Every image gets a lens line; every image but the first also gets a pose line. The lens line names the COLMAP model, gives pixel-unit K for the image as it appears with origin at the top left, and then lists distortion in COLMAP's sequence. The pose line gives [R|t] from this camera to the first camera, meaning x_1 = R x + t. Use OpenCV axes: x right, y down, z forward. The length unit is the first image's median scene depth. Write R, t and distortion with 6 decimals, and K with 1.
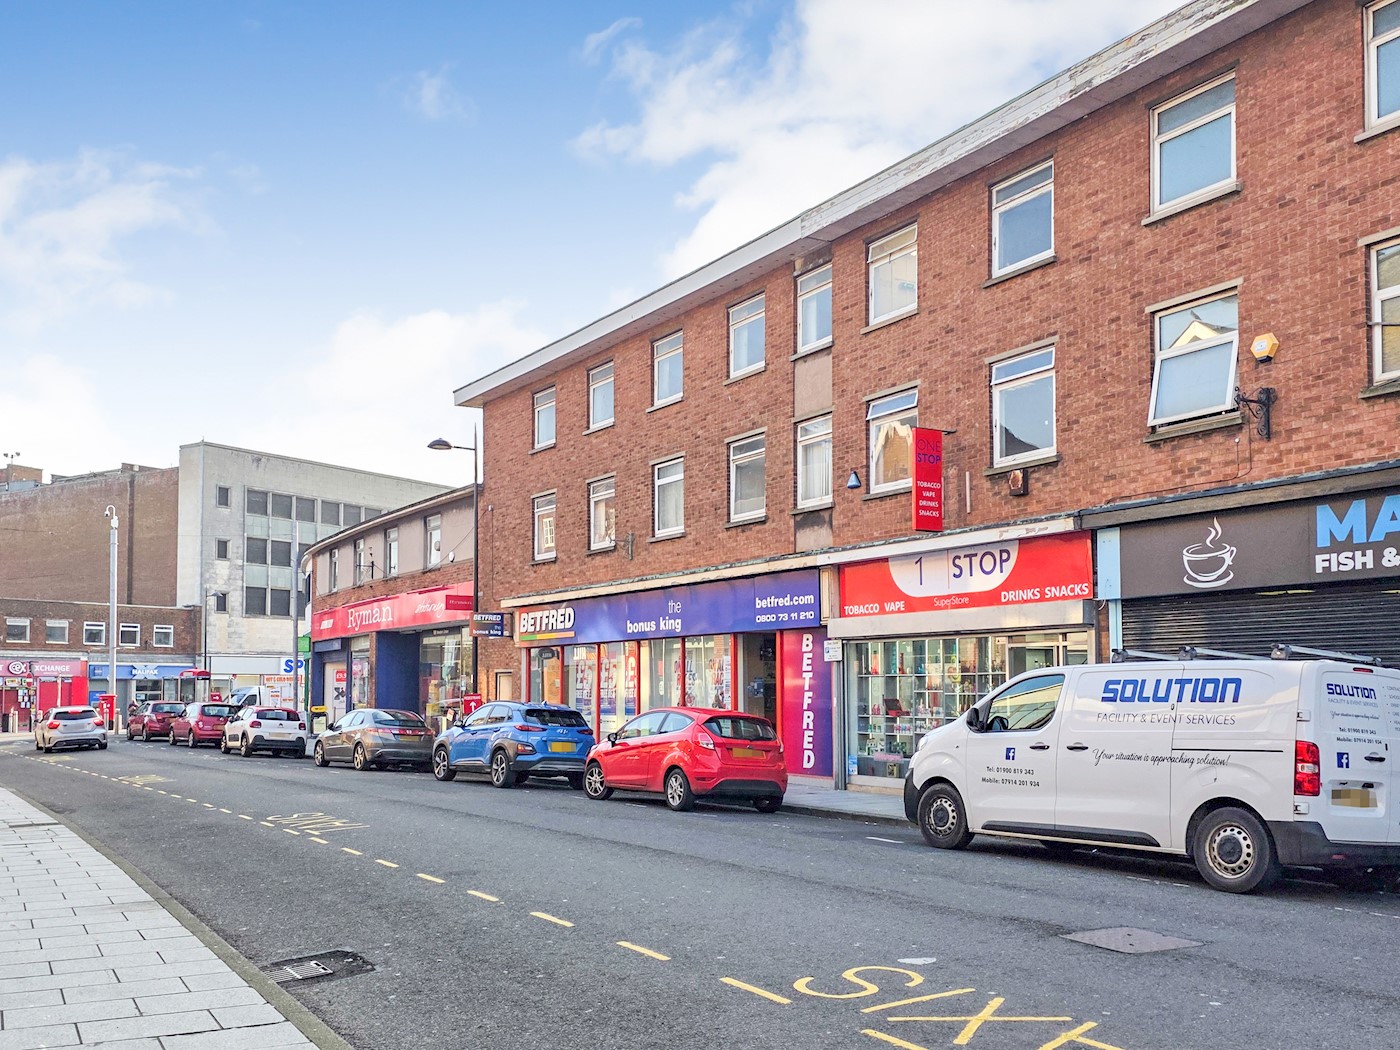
lens RADIAL K [[1264.9, 0, 674.0], [0, 1264.9, 599.2], [0, 0, 1]] dist [0.151685, -0.249356]
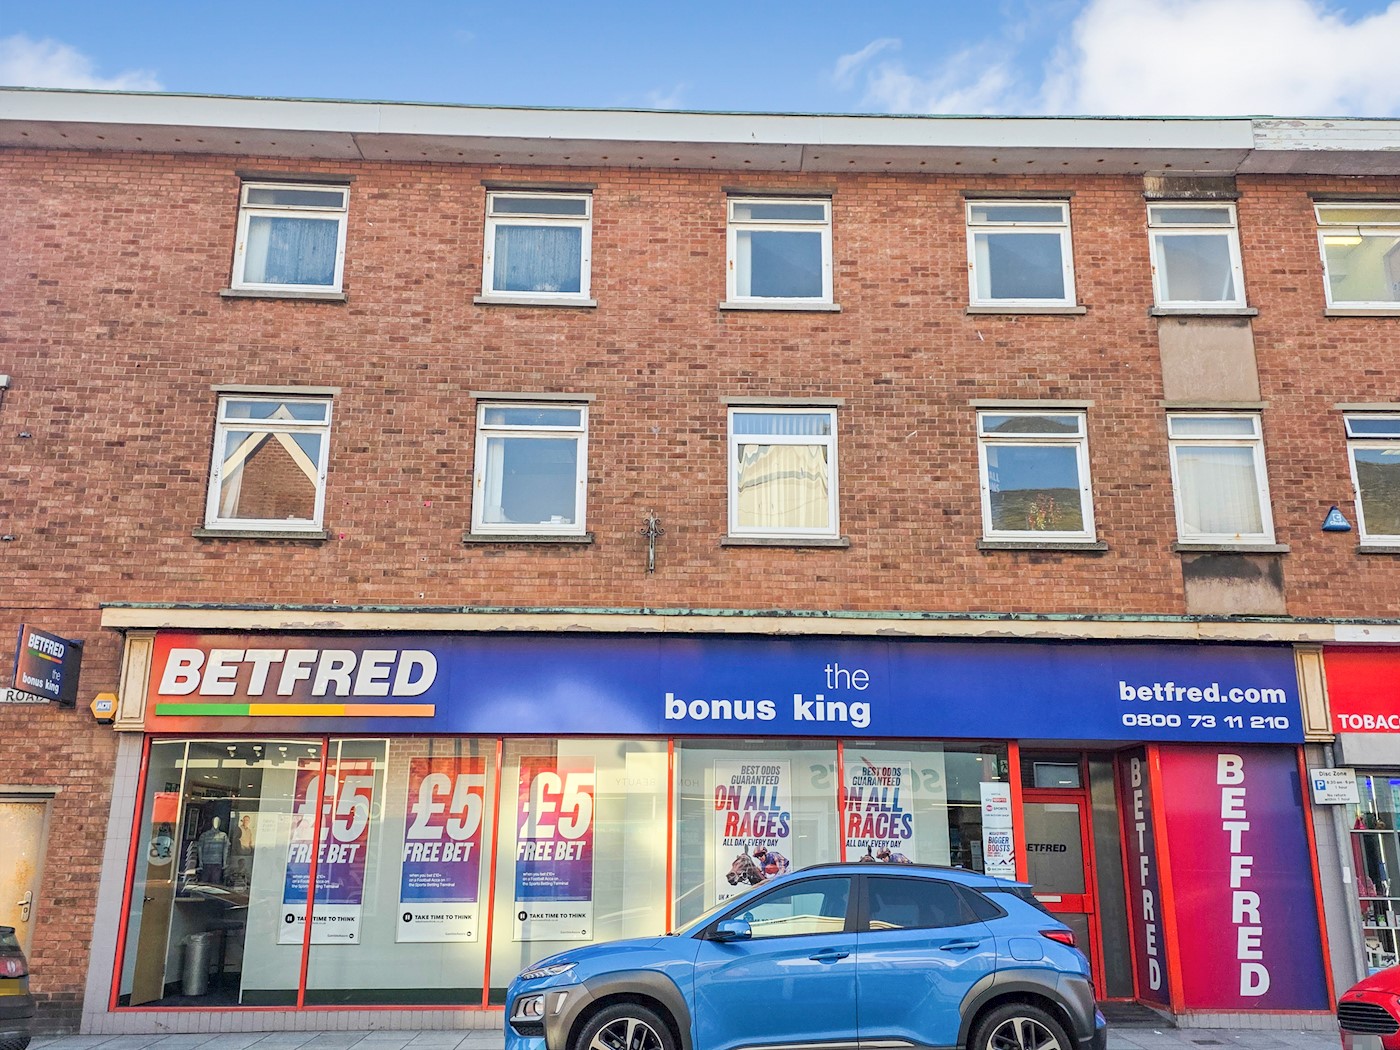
lens RADIAL K [[1237.7, 0, 695.2], [0, 1237.7, 506.0], [0, 0, 1]] dist [0.123280, -0.180265]
pose [[0.514136, 0.241947, 0.822876, -0.534963], [-0.070108, 0.968034, -0.240824, 0.074577], [-0.854838, 0.066126, 0.514664, 0.906378]]
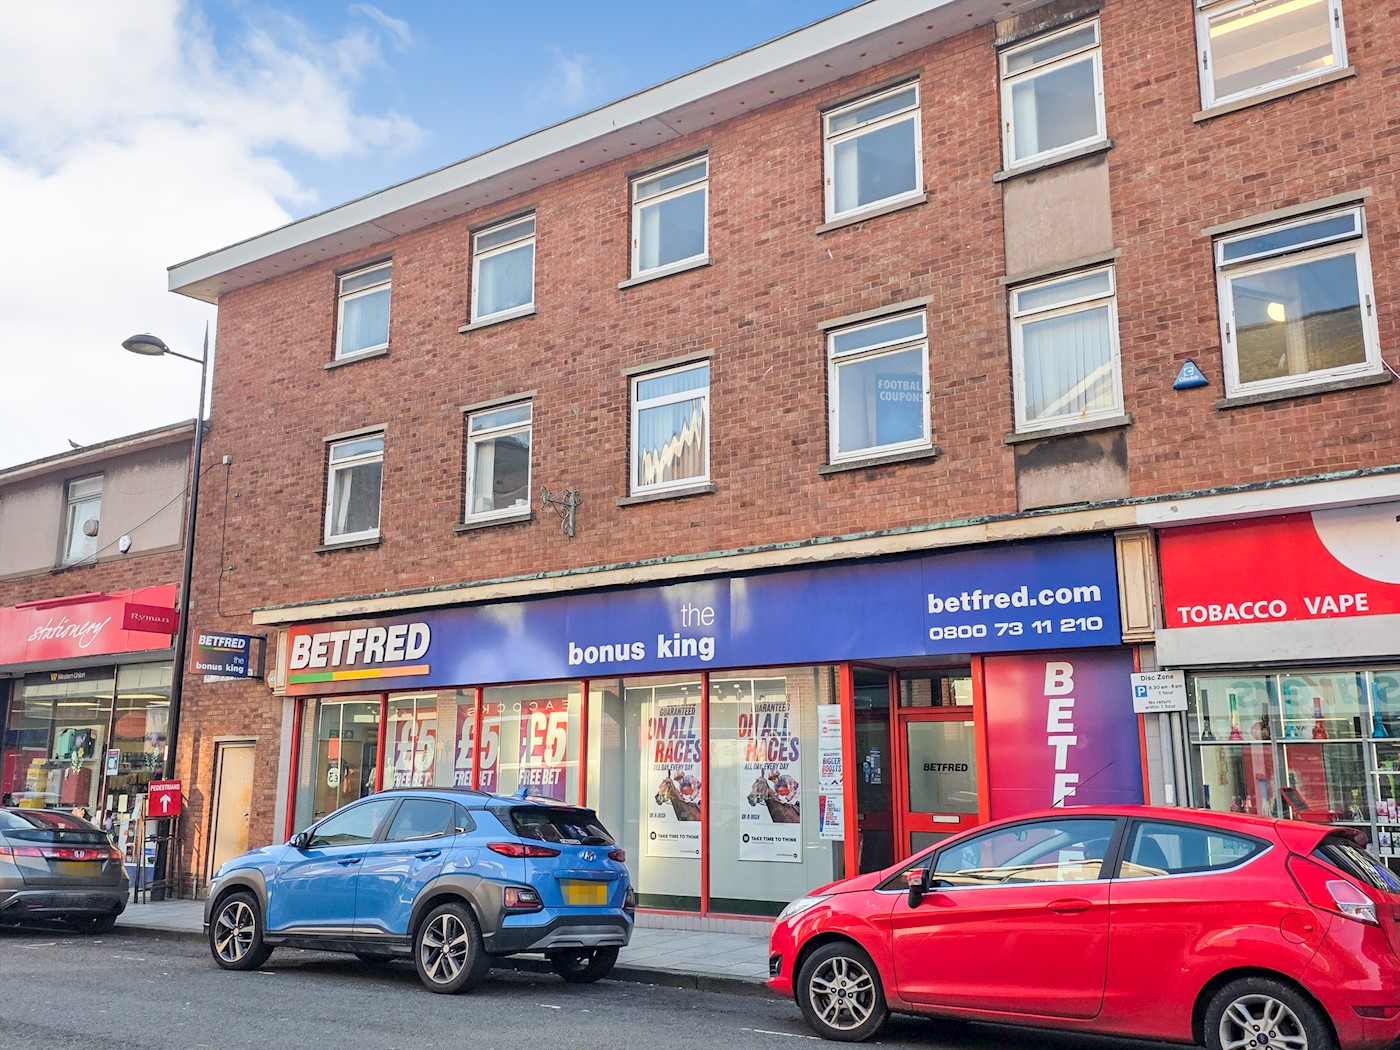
lens RADIAL K [[1268.9, 0, 694.5], [0, 1268.9, 505.2], [0, 0, 1]] dist [0.133297, -0.225277]
pose [[0.927913, 0.083787, 0.363260, -0.237895], [-0.031011, 0.988387, -0.148758, 0.047462], [-0.371505, 0.126769, 0.919736, 0.555778]]
